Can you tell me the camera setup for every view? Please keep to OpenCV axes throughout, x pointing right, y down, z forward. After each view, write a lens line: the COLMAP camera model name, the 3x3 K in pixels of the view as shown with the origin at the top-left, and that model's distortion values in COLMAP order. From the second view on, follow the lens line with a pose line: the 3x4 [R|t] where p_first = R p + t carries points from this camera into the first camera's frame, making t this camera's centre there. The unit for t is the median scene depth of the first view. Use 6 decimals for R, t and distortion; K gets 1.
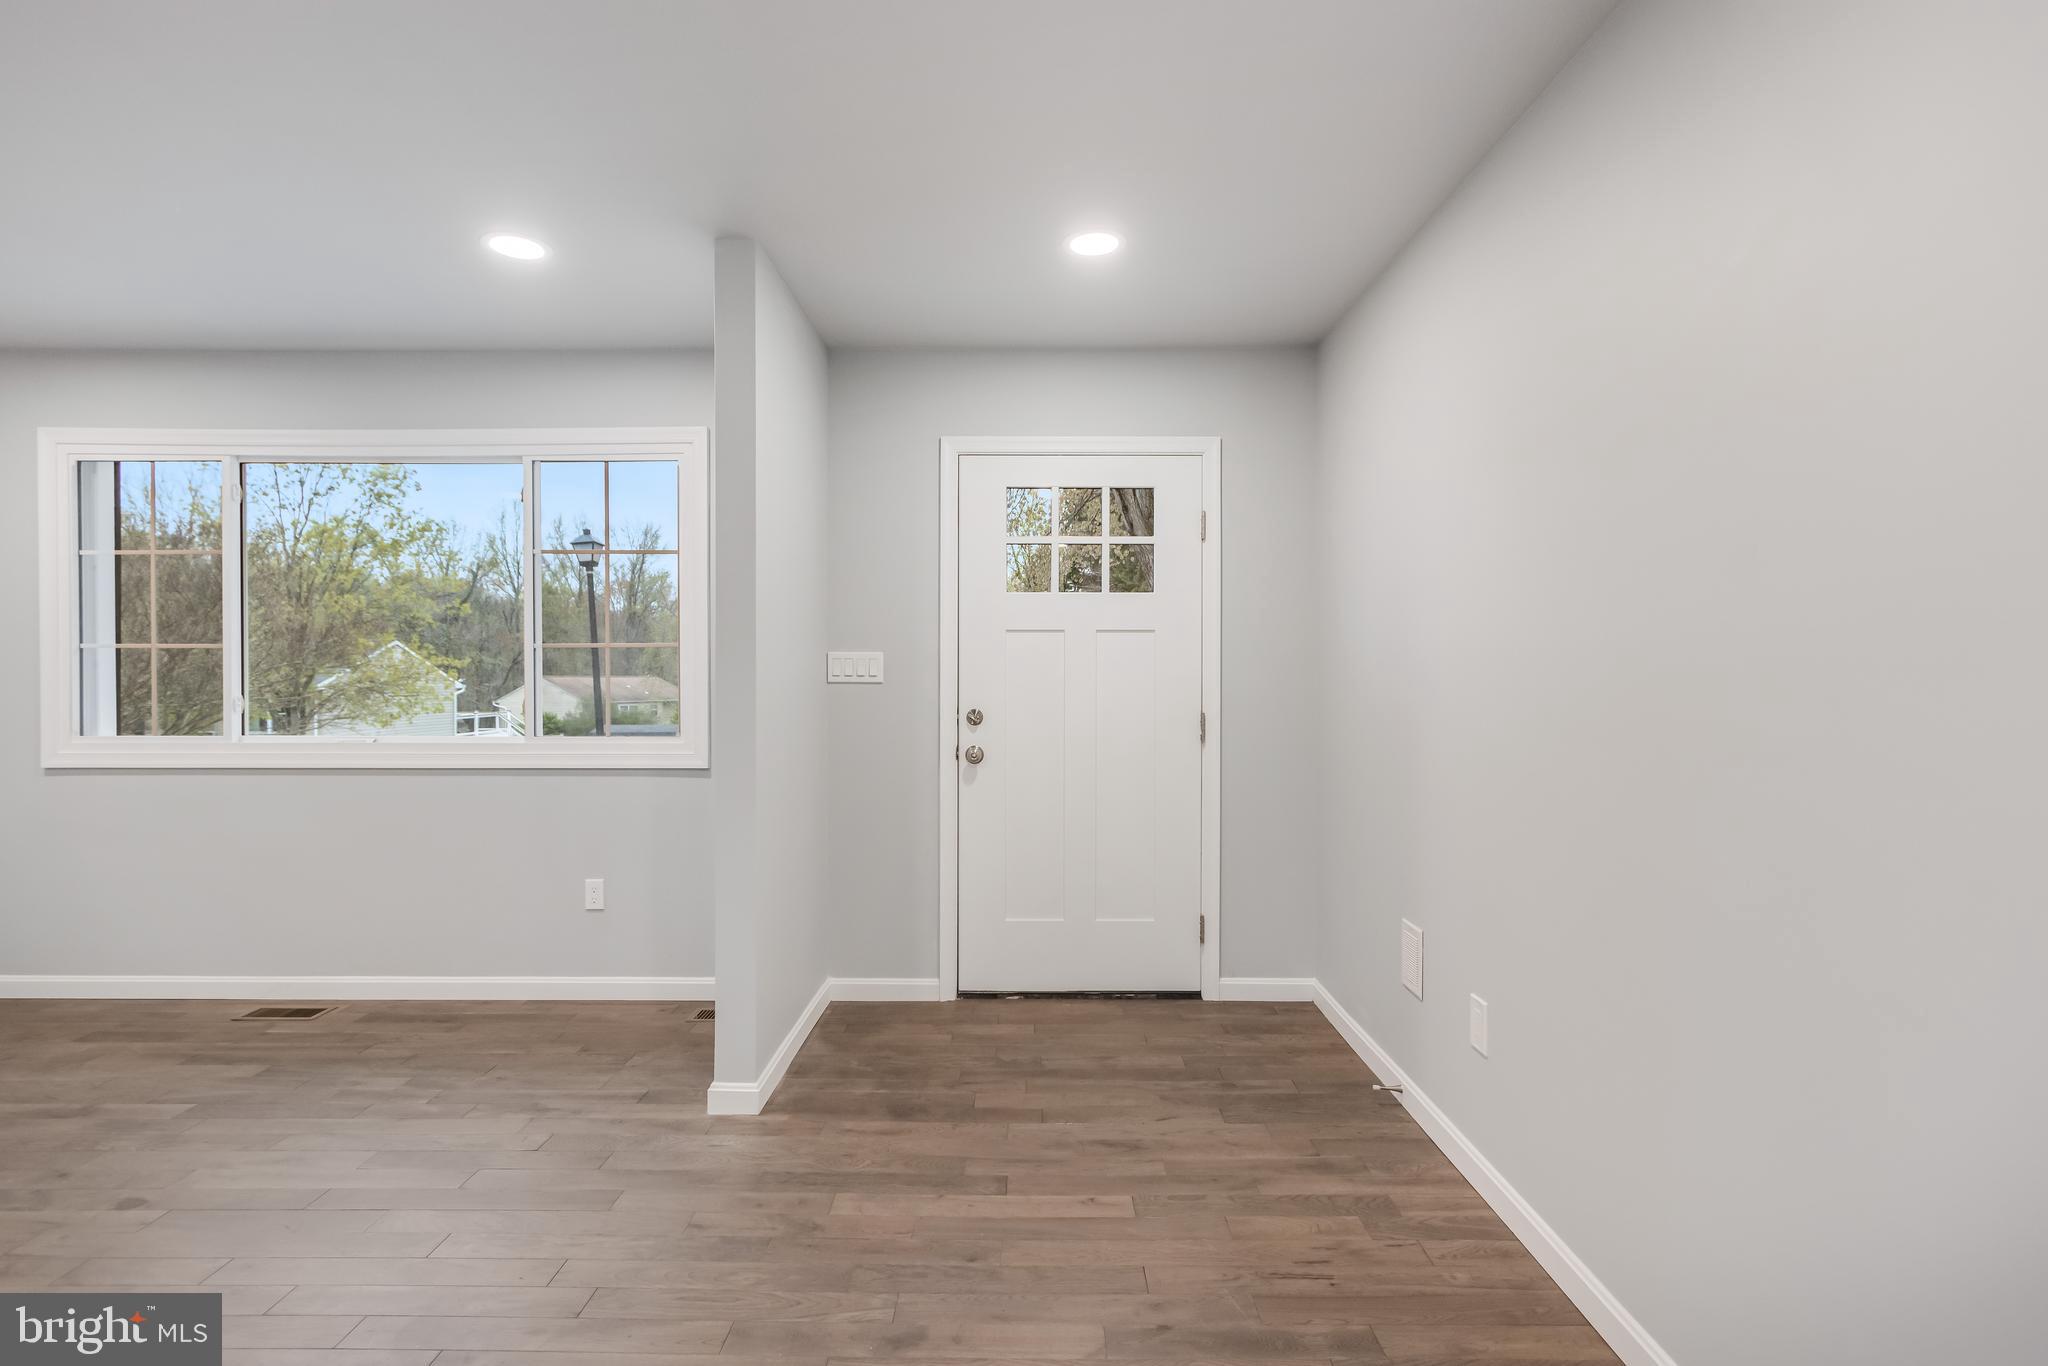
lens RADIAL K [[950.7, 0, 1024.0], [0, 950.7, 683.0], [0, 0, 1]] dist [0.002199, -0.000431]
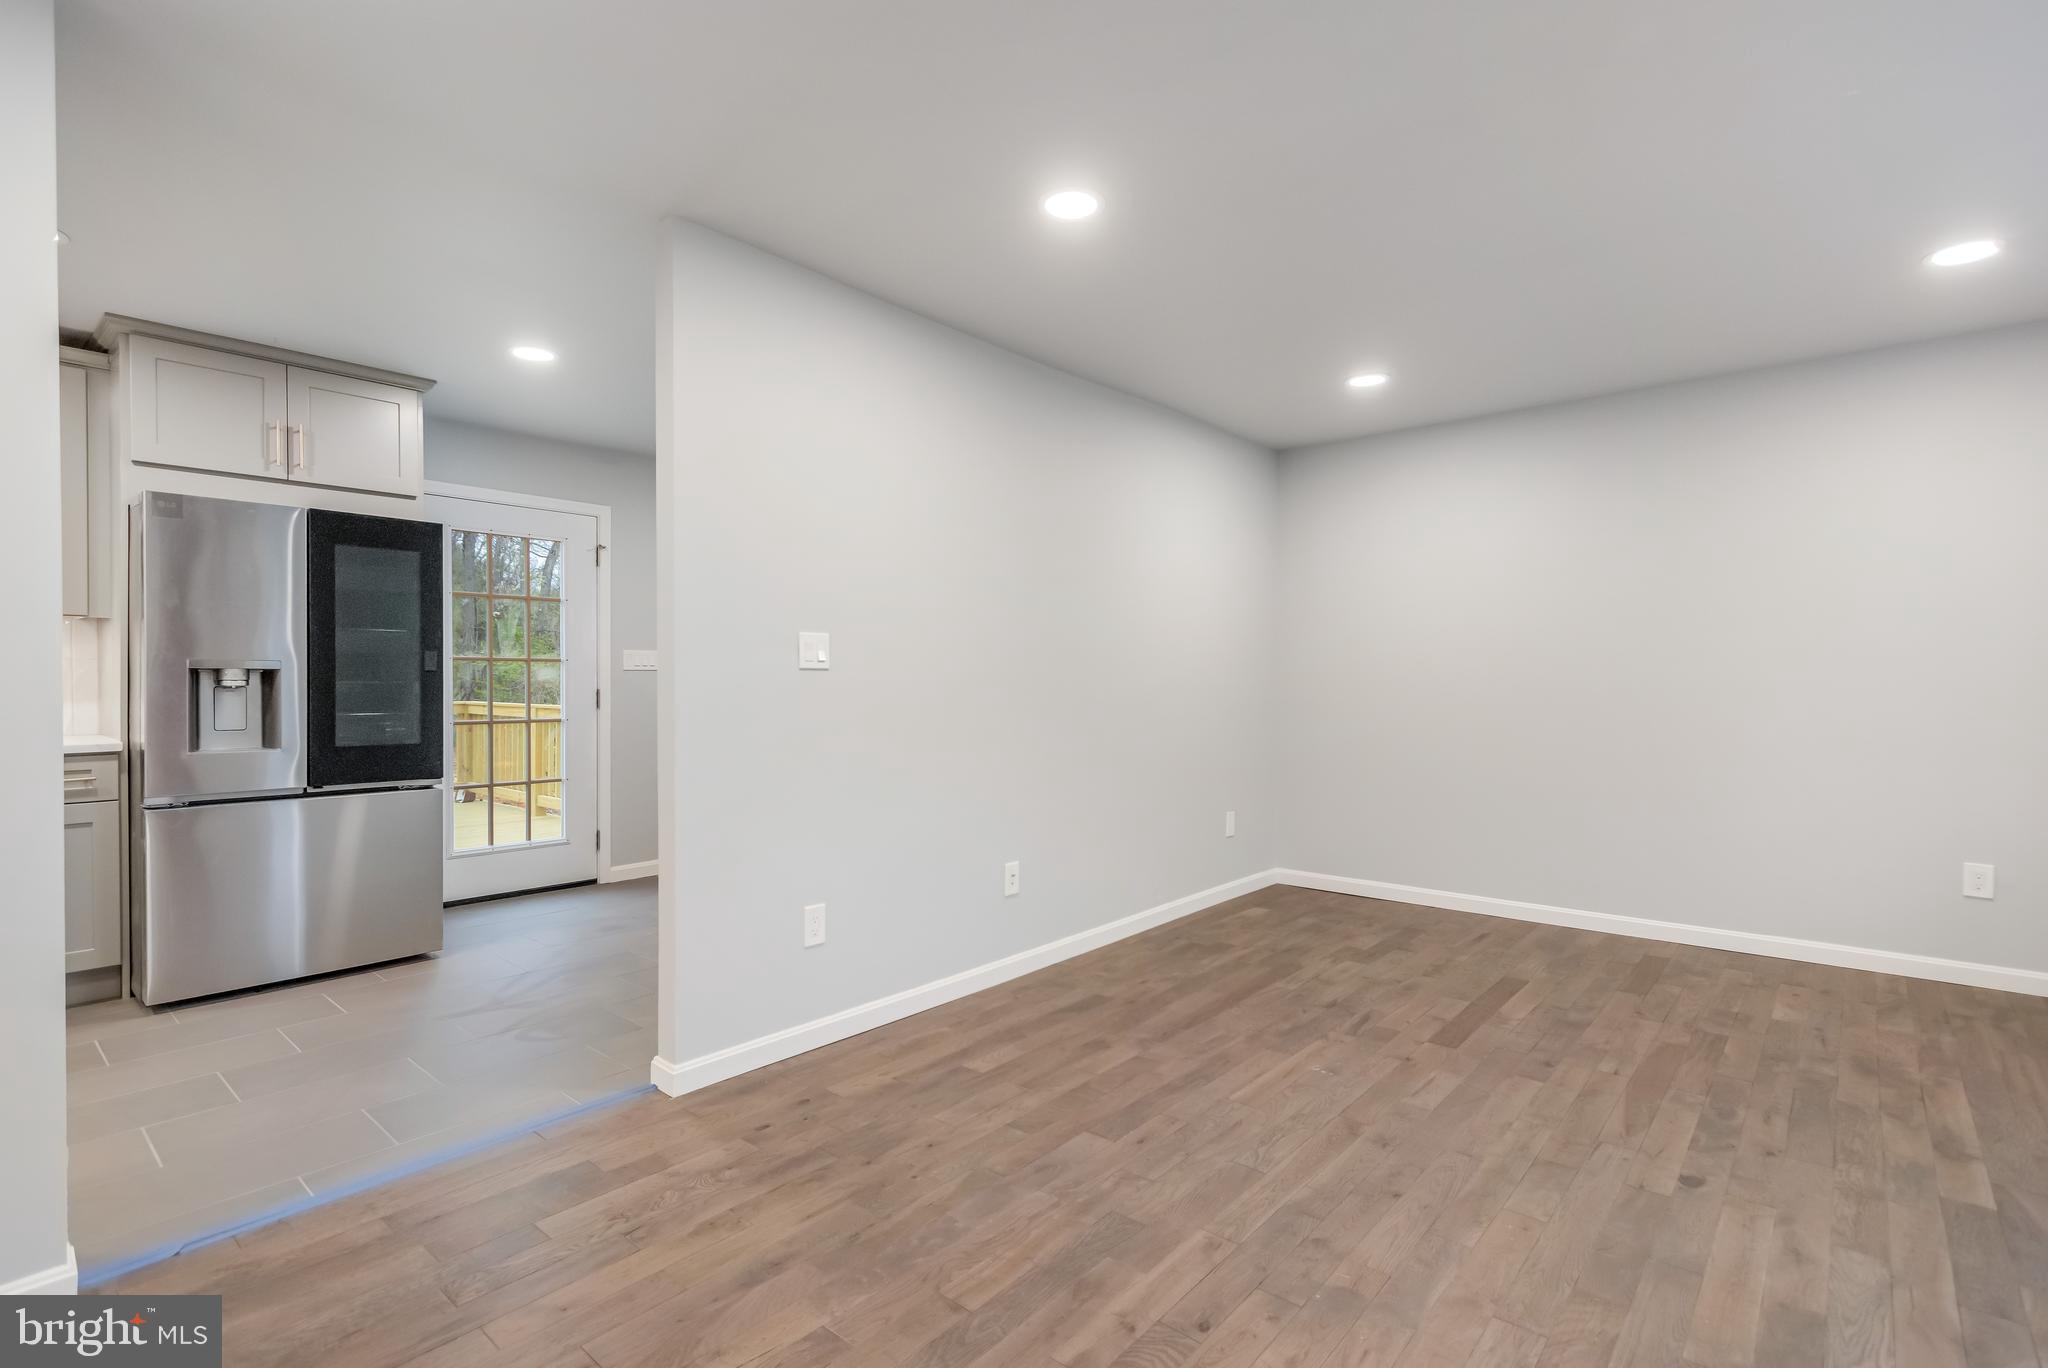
lens RADIAL K [[967.1, 0, 1005.4], [0, 967.1, 690.3], [0, 0, 1]] dist [0.001932, -0.001190]
pose [[-0.656795, 0.007182, -0.754035, 0.173957], [-0.006292, 0.999868, 0.015004, 0.016759], [0.754043, 0.014599, -0.656663, 0.691206]]
